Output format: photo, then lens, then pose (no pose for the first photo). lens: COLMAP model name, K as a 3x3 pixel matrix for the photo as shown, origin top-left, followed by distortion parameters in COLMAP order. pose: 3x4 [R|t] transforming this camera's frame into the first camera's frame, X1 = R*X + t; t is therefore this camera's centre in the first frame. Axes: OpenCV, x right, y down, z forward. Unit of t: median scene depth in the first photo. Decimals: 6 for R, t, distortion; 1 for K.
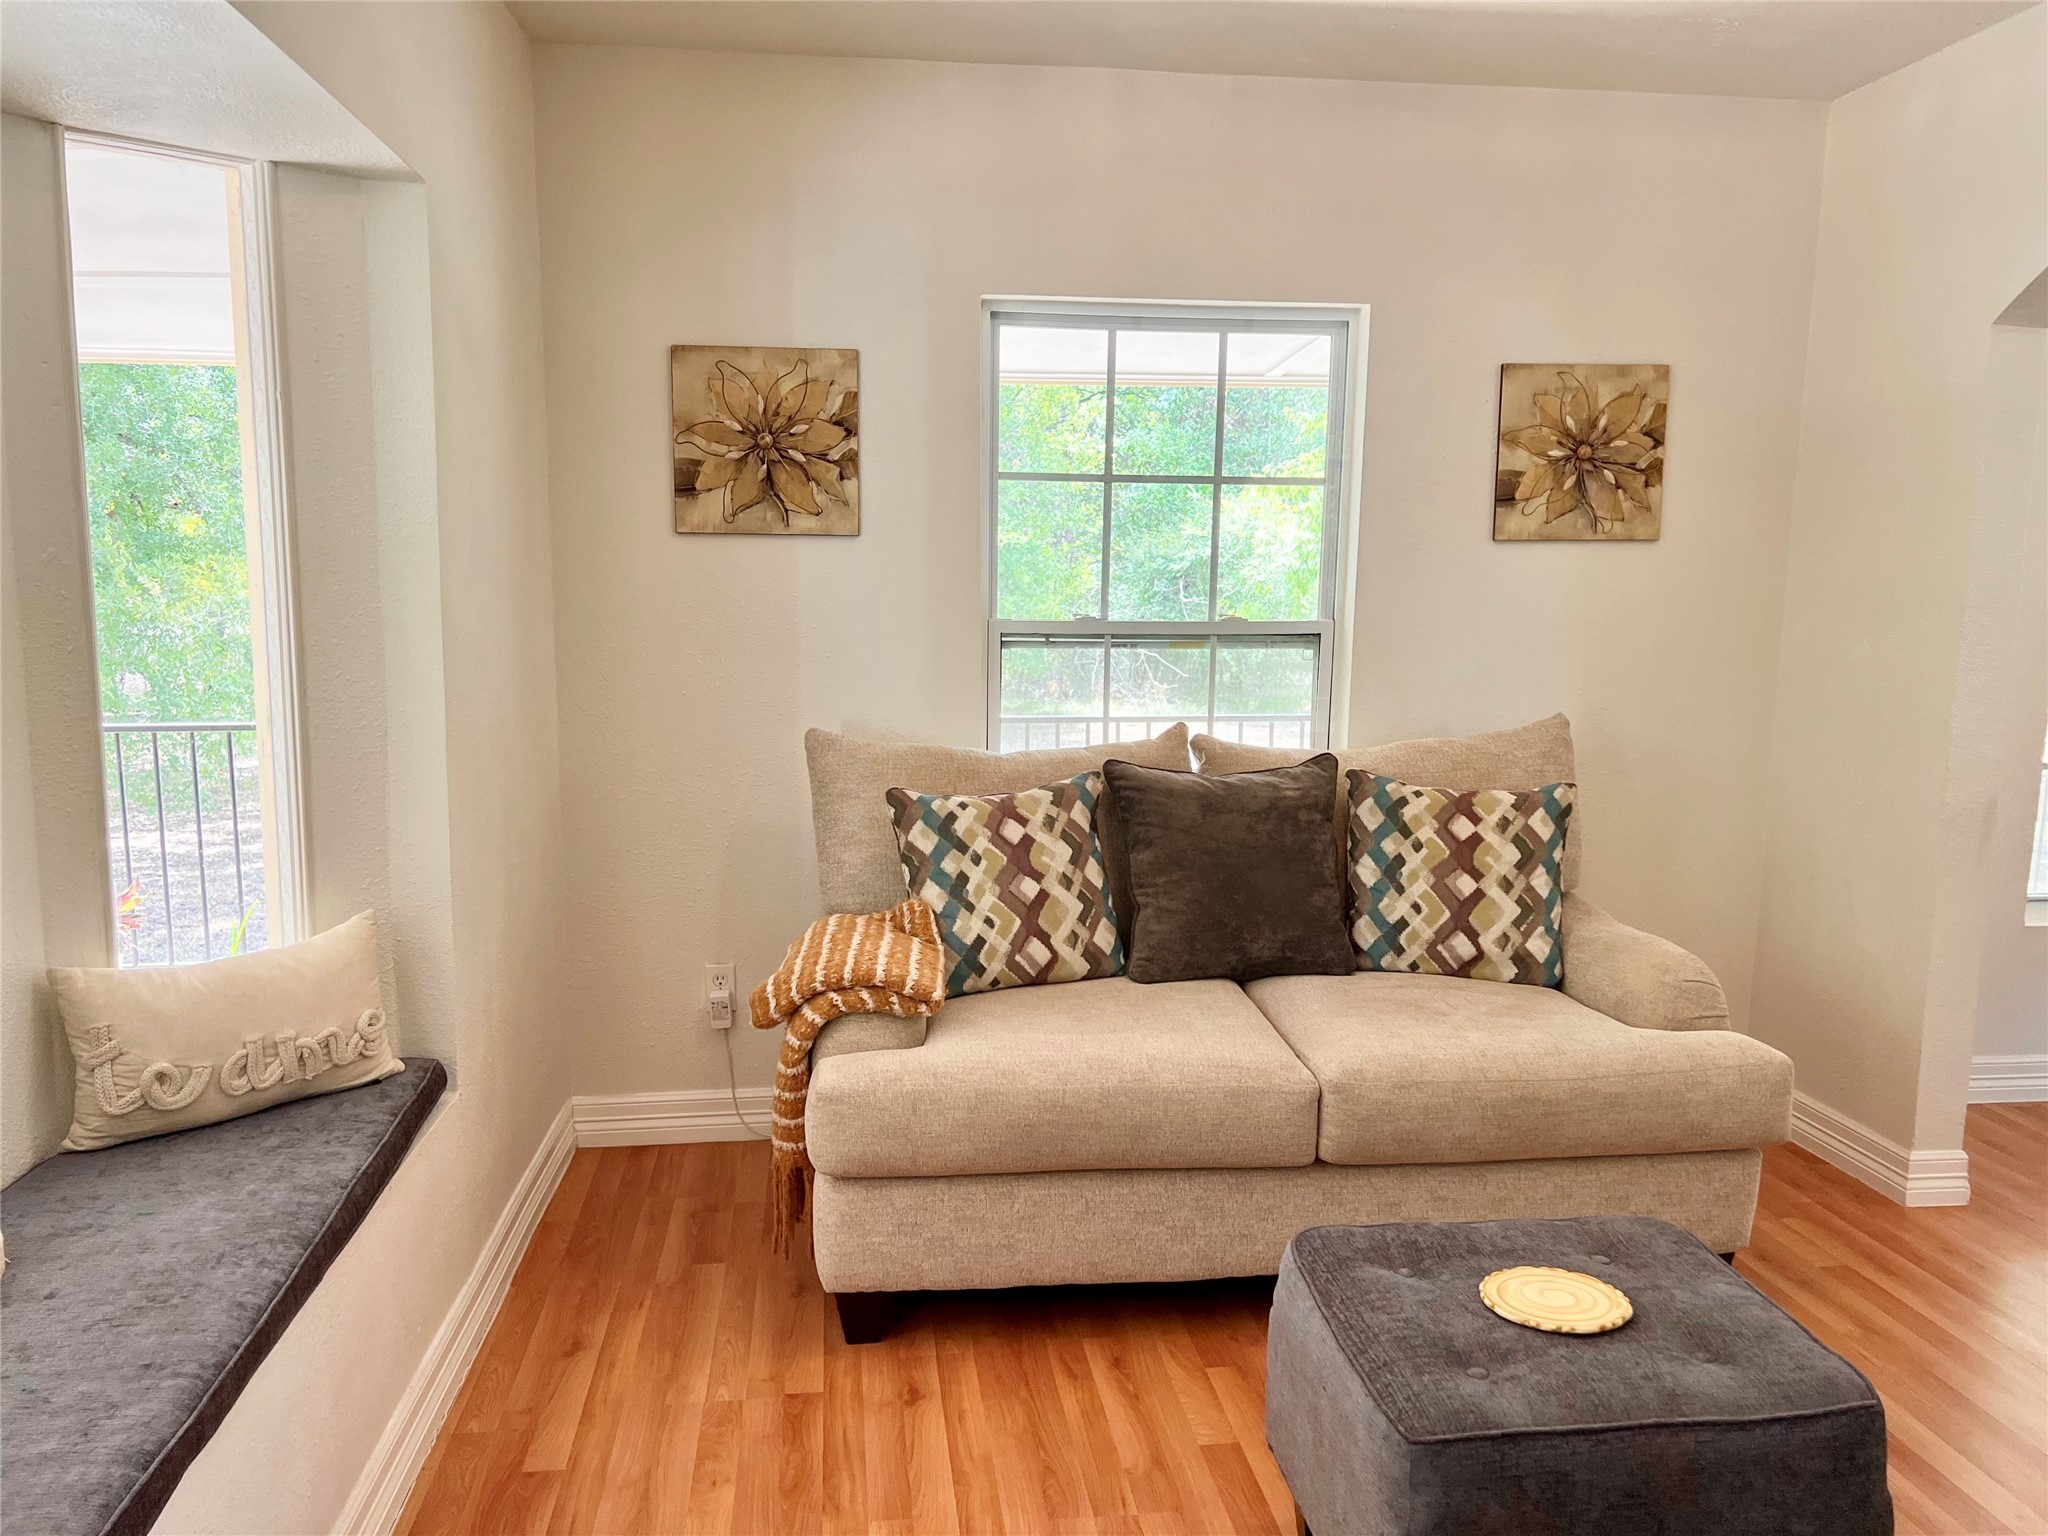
lens RADIAL K [[1544.6, 0, 1020.6], [0, 1544.6, 772.2], [0, 0, 1]] dist [0.003050, 0.000223]
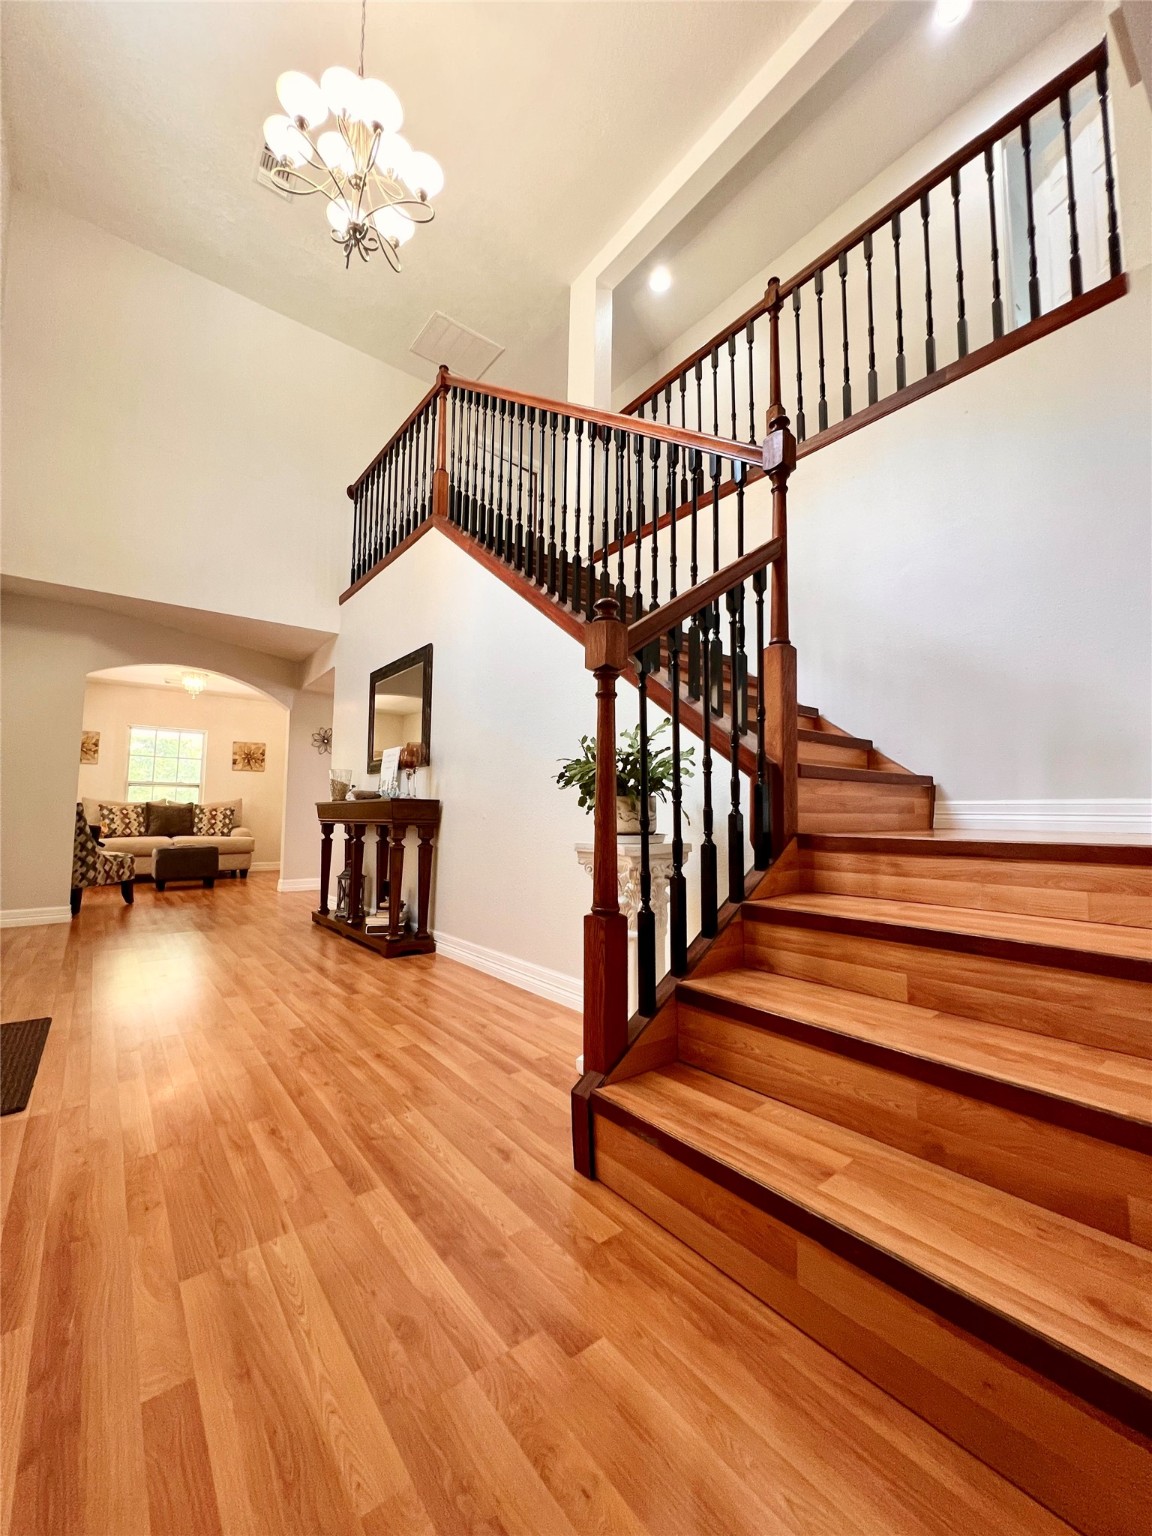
lens RADIAL K [[614.0, 0, 579.8], [0, 614.0, 767.6], [0, 0, 1]] dist [0.000861, 0.000059]
pose [[0.855034, 0.040536, 0.516986, 0.259206], [0.067155, 0.979890, -0.187898, 0.426232], [-0.514206, 0.195378, 0.835117, -1.894710]]
